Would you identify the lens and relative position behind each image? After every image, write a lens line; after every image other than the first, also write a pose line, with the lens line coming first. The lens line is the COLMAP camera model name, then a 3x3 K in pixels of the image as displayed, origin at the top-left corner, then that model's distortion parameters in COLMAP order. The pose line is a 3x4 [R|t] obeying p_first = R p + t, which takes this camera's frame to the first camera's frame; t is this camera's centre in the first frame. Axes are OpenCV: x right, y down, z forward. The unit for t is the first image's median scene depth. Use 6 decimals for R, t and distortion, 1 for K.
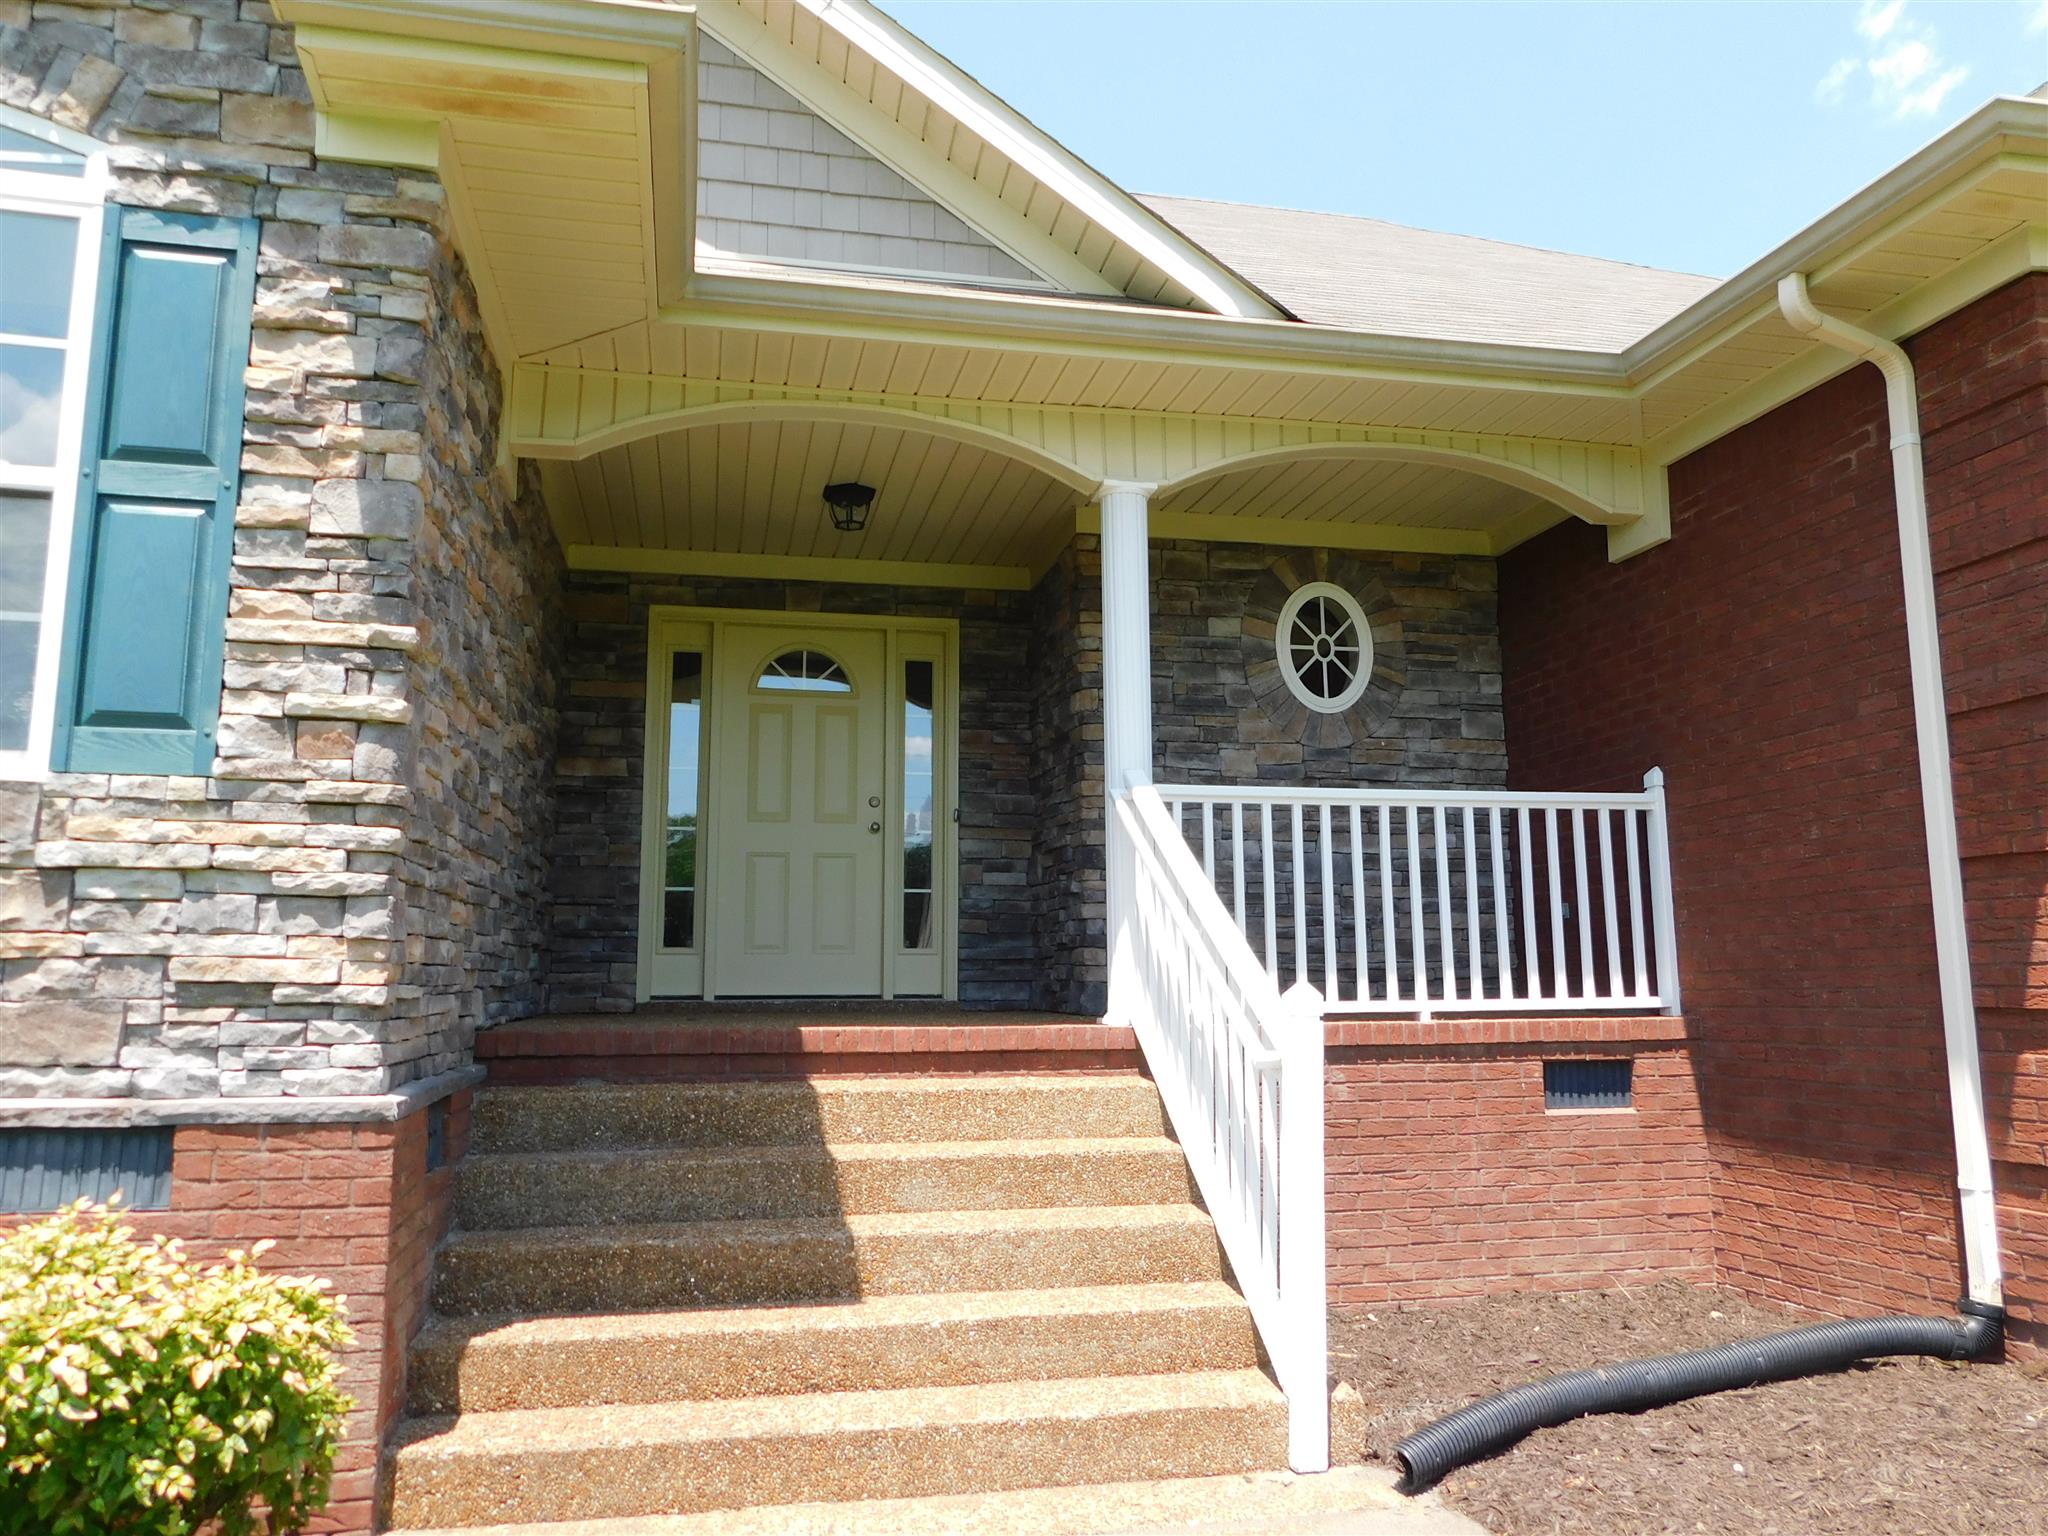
lens RADIAL K [[1504.7, 0, 1024.0], [0, 1504.7, 768.0], [0, 0, 1]] dist [-0.003056, -0.001540]
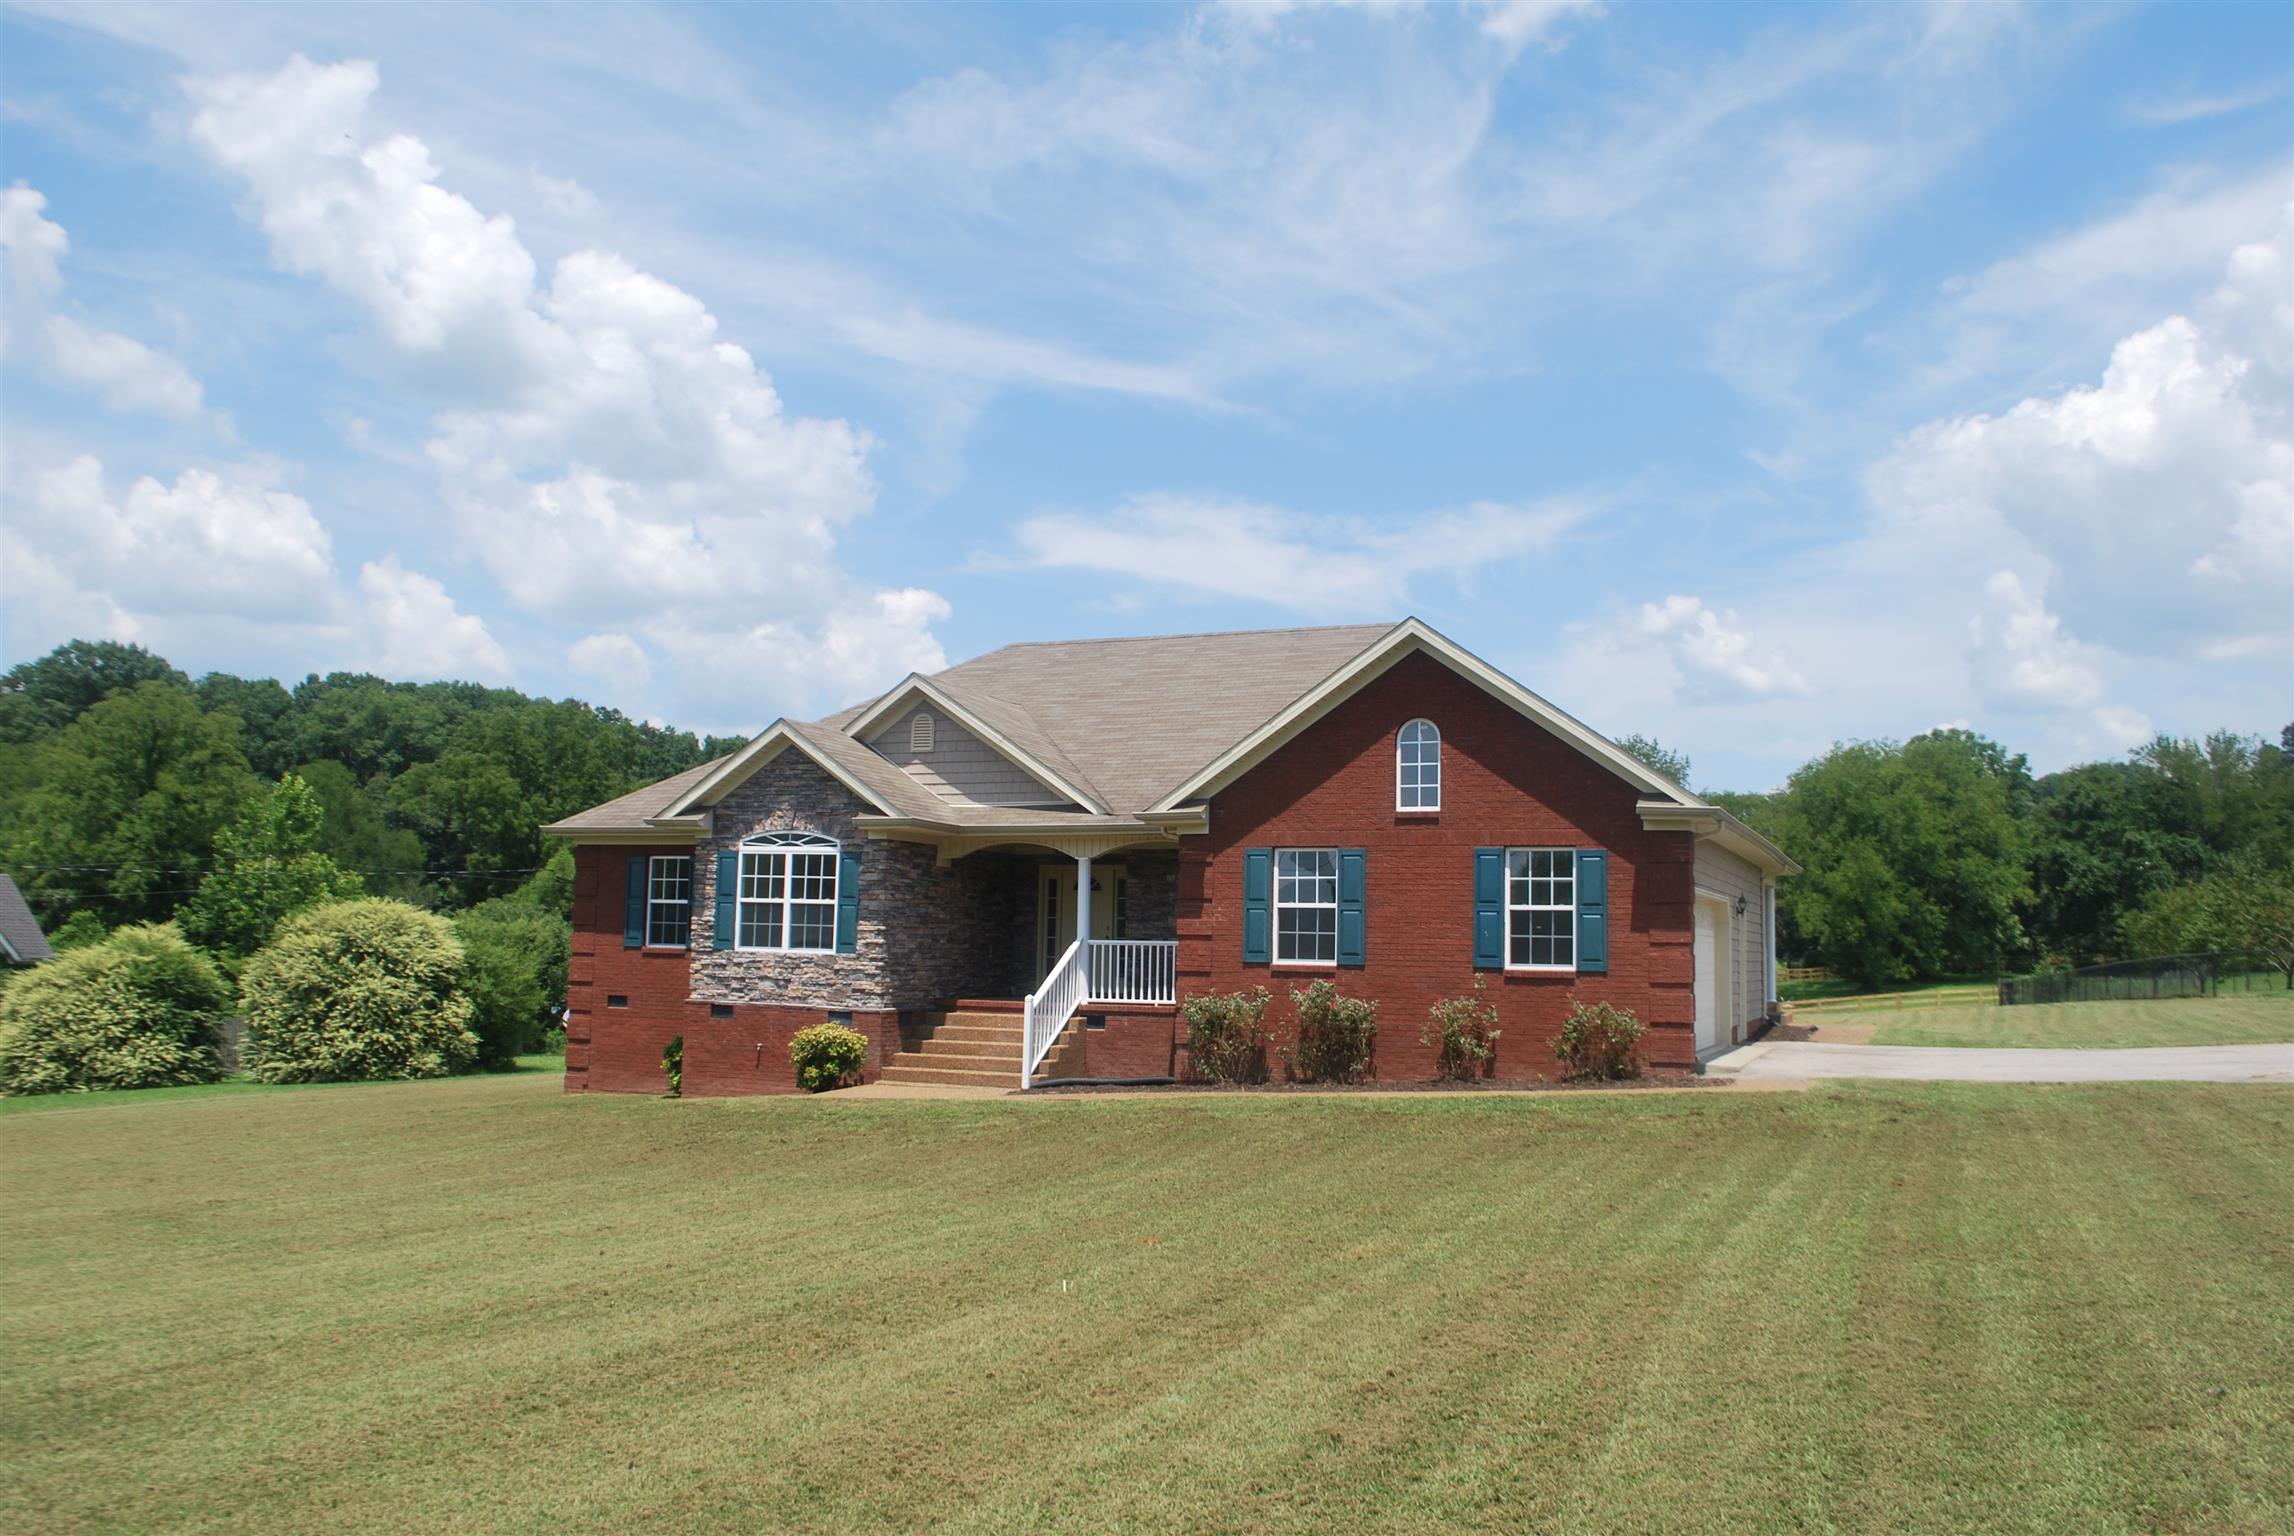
lens RADIAL K [[1802.4, 0, 1147.0], [0, 1802.4, 768.0], [0, 0, 1]] dist [-0.087045, -0.002521]
pose [[0.813261, -0.040864, -0.580462, 4.444595], [0.062618, 0.997884, 0.017480, -0.763548], [0.578520, -0.050563, 0.814100, -3.984738]]
